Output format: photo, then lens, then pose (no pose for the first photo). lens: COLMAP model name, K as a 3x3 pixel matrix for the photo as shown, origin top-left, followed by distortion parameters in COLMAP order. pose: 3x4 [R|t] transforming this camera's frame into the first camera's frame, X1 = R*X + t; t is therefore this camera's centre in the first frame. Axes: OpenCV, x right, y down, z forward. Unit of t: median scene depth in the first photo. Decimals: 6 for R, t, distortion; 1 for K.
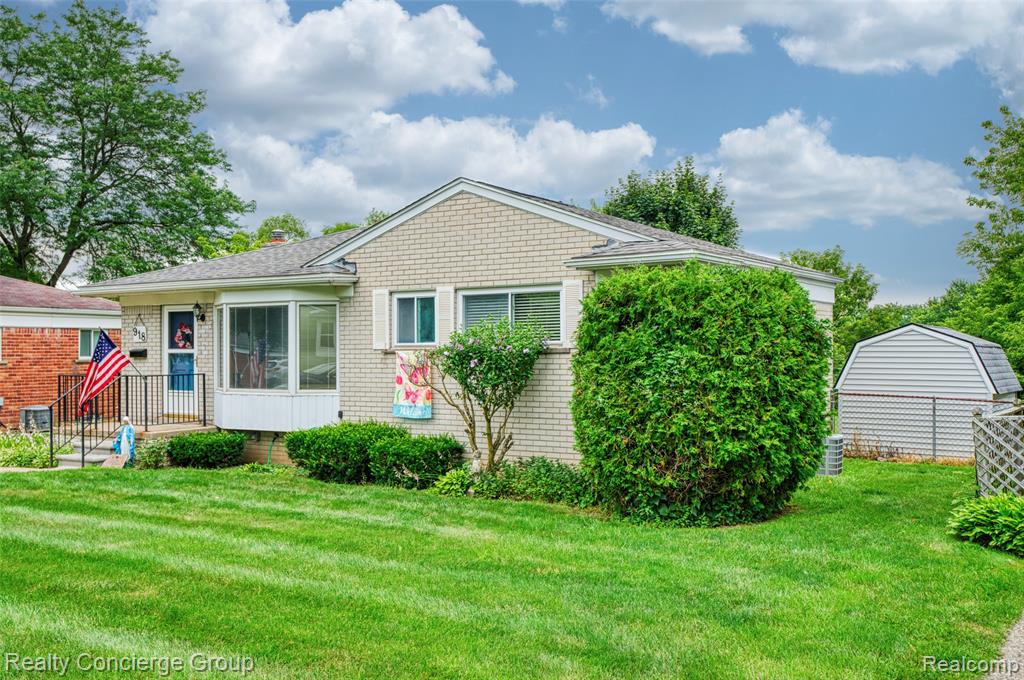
lens RADIAL K [[995.9, 0, 512.1], [0, 995.9, 340.0], [0, 0, 1]] dist [-0.003632, 0.000000]
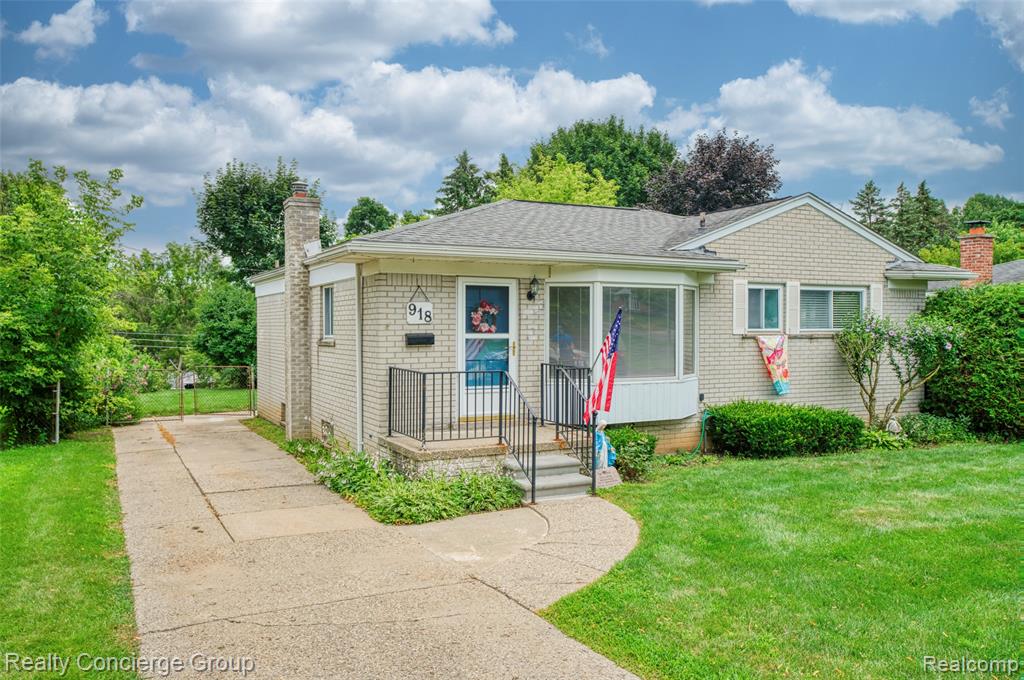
lens RADIAL K [[826.4, 0, 512.1], [0, 826.4, 339.9], [0, 0, 1]] dist [0.006208, 0.001148]
pose [[0.497146, -0.004141, 0.867657, -1.016596], [-0.008761, 0.999914, 0.009792, 0.008547], [-0.867623, -0.012469, 0.497067, 0.746937]]
